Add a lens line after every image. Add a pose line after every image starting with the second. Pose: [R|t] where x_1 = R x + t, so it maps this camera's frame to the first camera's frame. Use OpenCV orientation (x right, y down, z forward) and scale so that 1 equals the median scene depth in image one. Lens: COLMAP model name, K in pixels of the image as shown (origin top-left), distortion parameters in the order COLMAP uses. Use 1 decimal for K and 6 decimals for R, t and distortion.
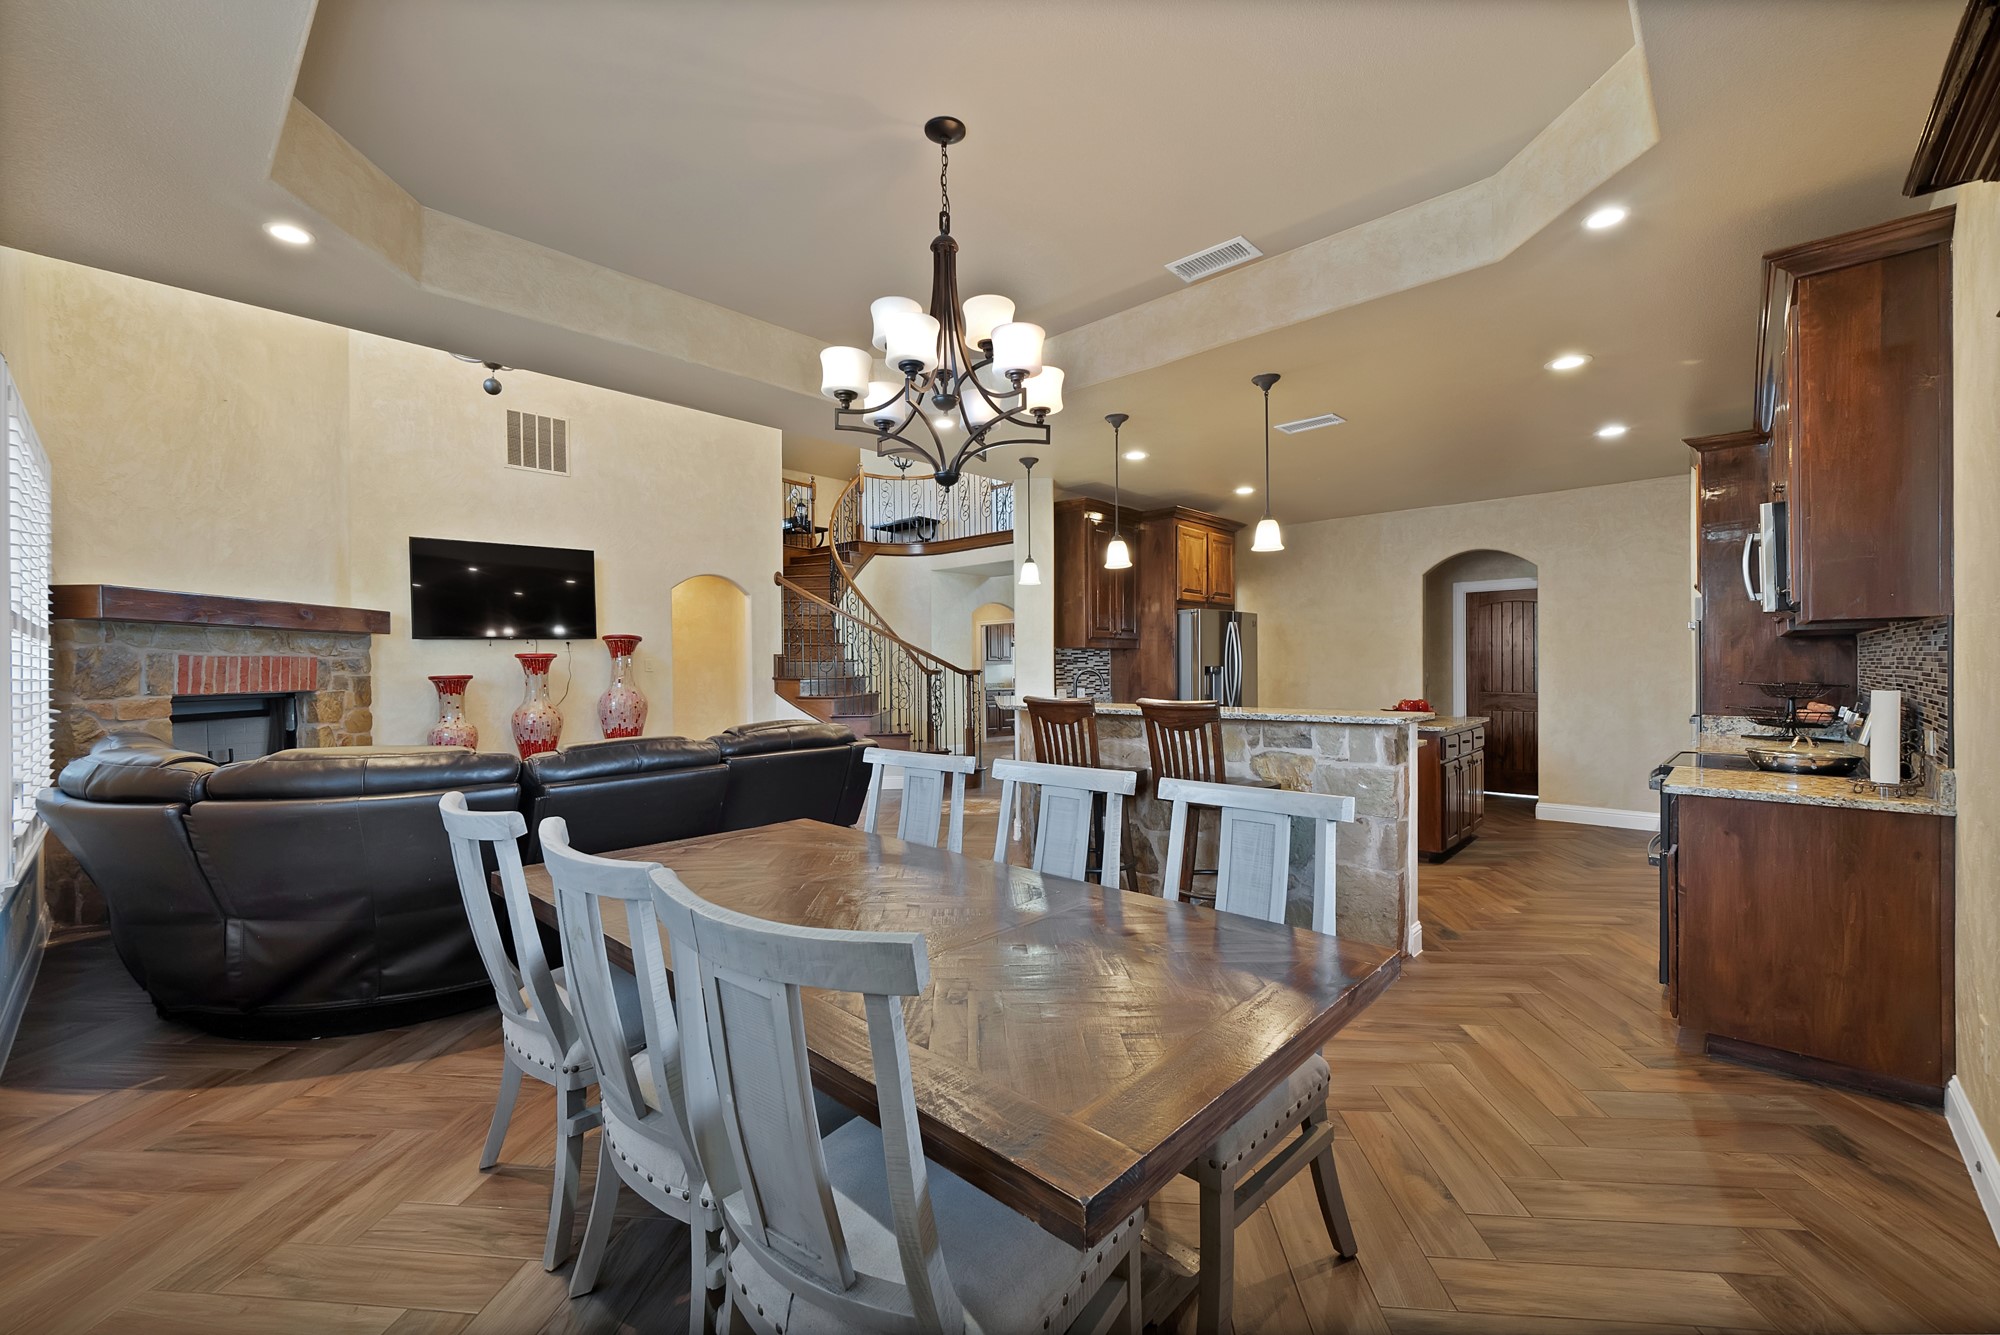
lens RADIAL K [[805.3, 0, 1000.0], [0, 805.3, 667.5], [0, 0, 1]] dist [-0.020890, 0.000090]
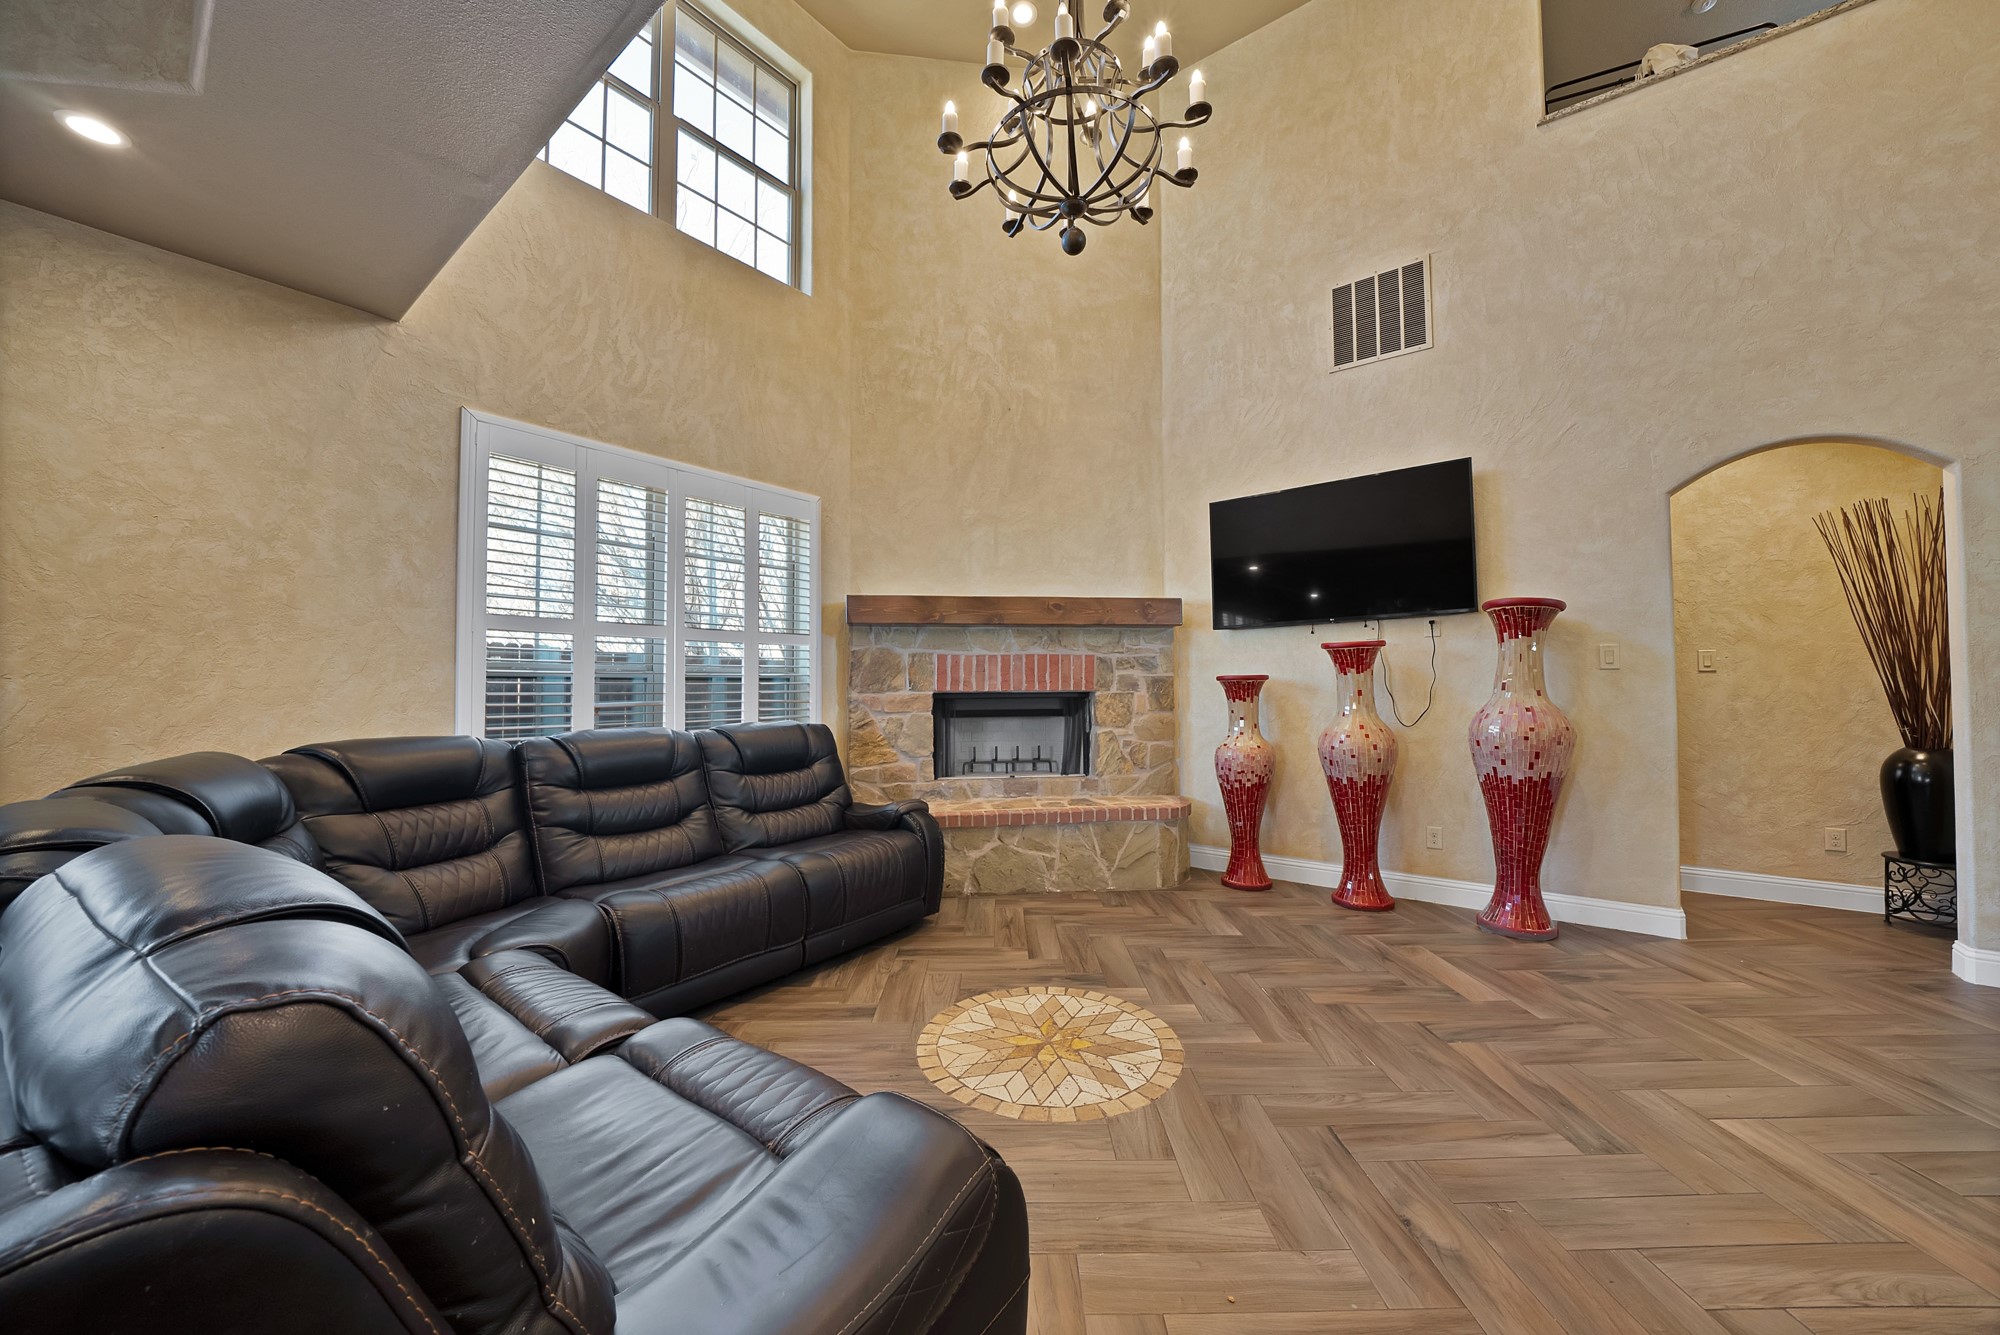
lens RADIAL K [[714.0, 0, 1000.0], [0, 714.0, 667.5], [0, 0, 1]] dist [-0.019573, 0.000010]
pose [[0.083005, -0.017637, -0.996393, -0.047855], [0.001456, 0.999844, -0.017577, 0.015666], [0.996548, 0.000009, 0.083018, 0.798136]]
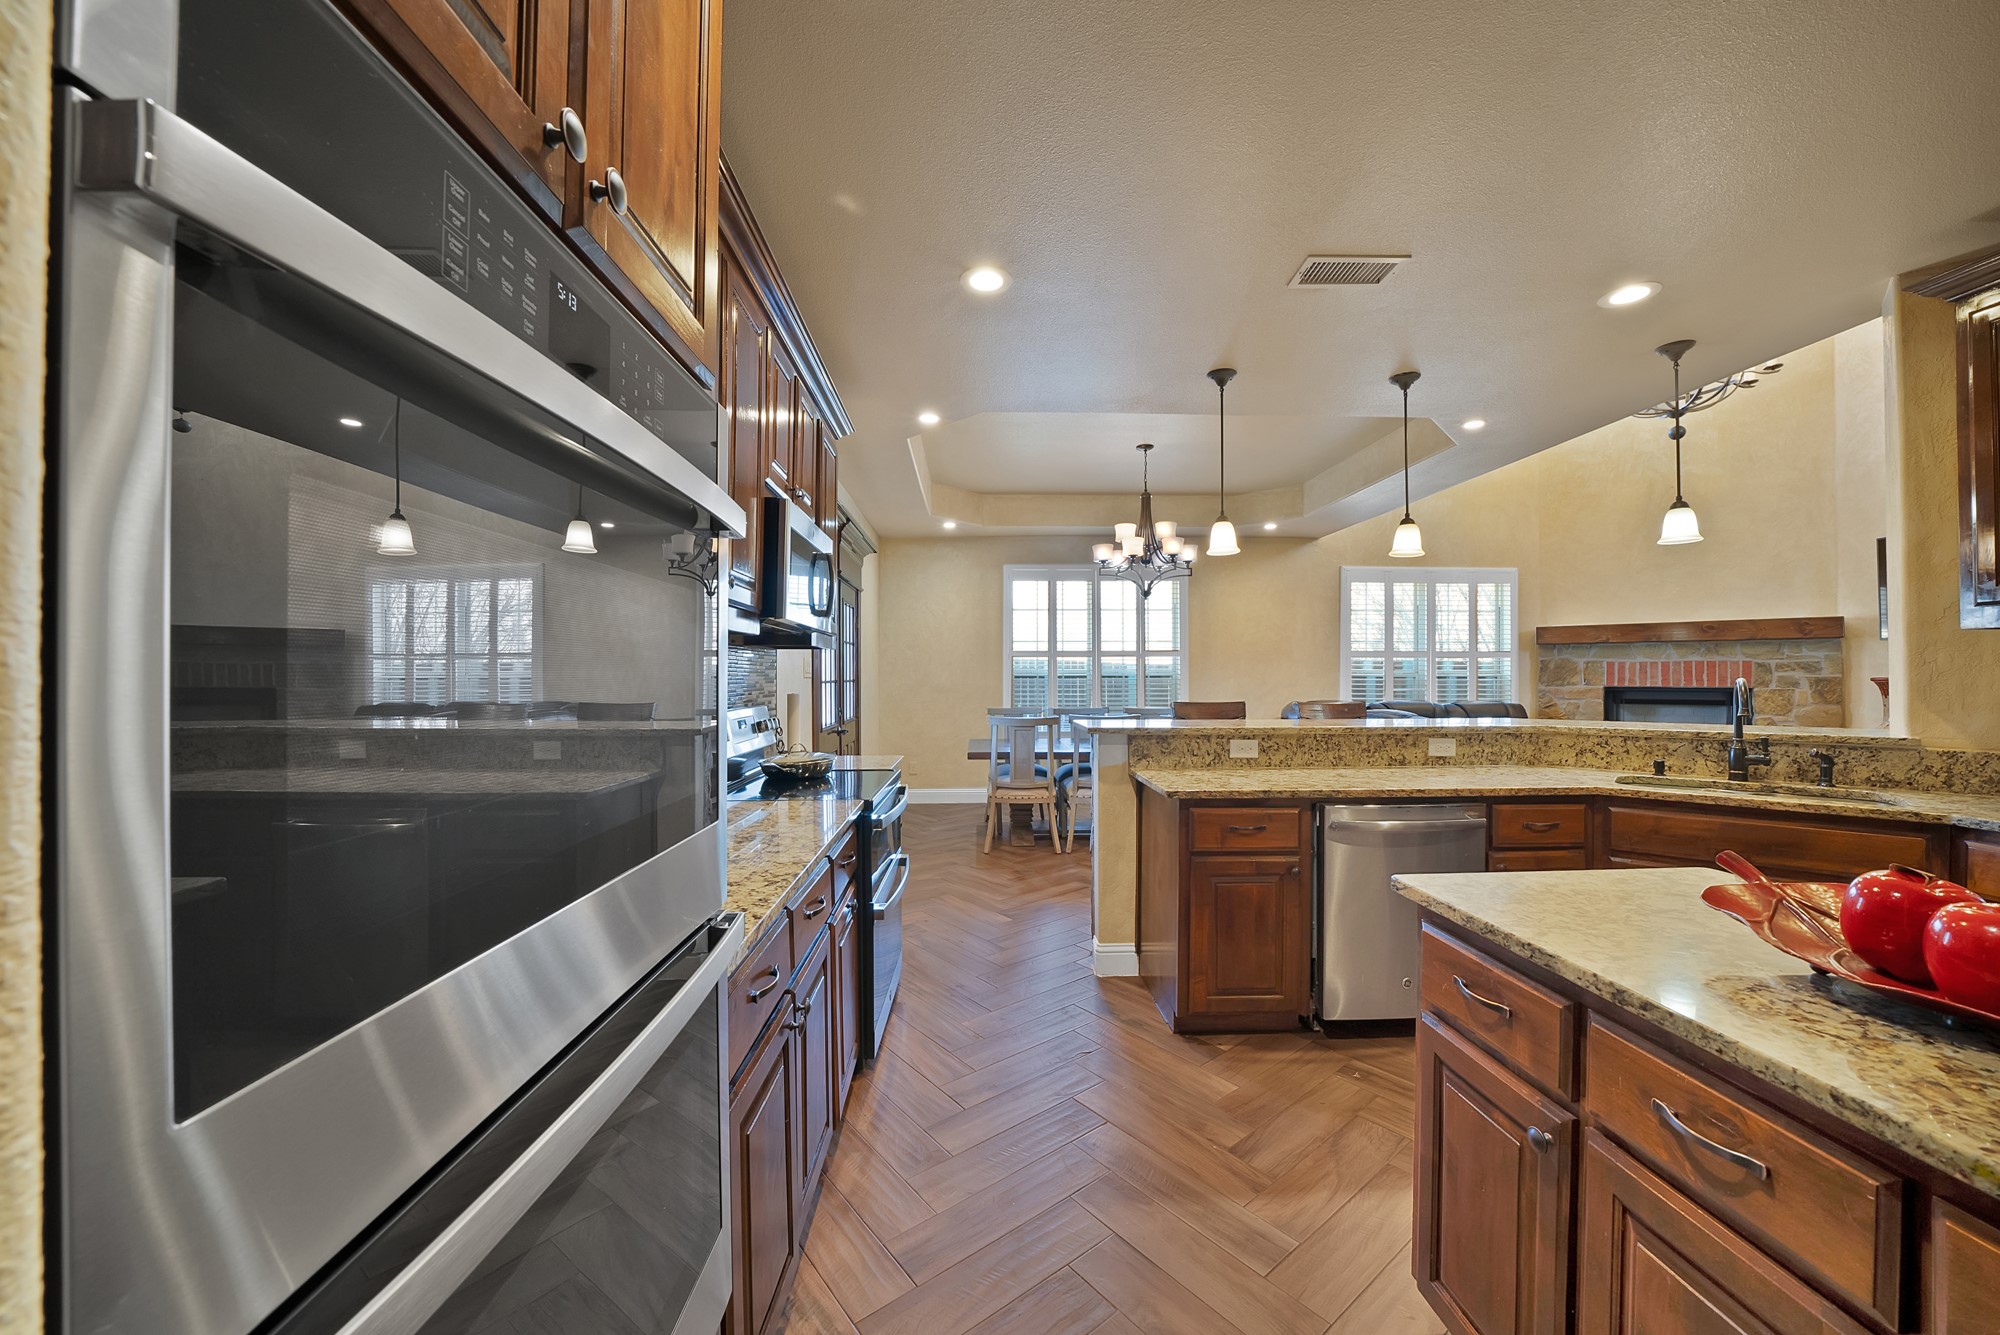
lens RADIAL K [[738.6, 0, 1000.0], [0, 738.6, 673.4], [0, 0, 1]] dist [-0.017382, 0.000052]
pose [[-0.714862, 0.010924, -0.699180, 0.755882], [0.006011, 0.999937, 0.009477, -0.010697], [0.699240, 0.002572, -0.714883, 0.958284]]
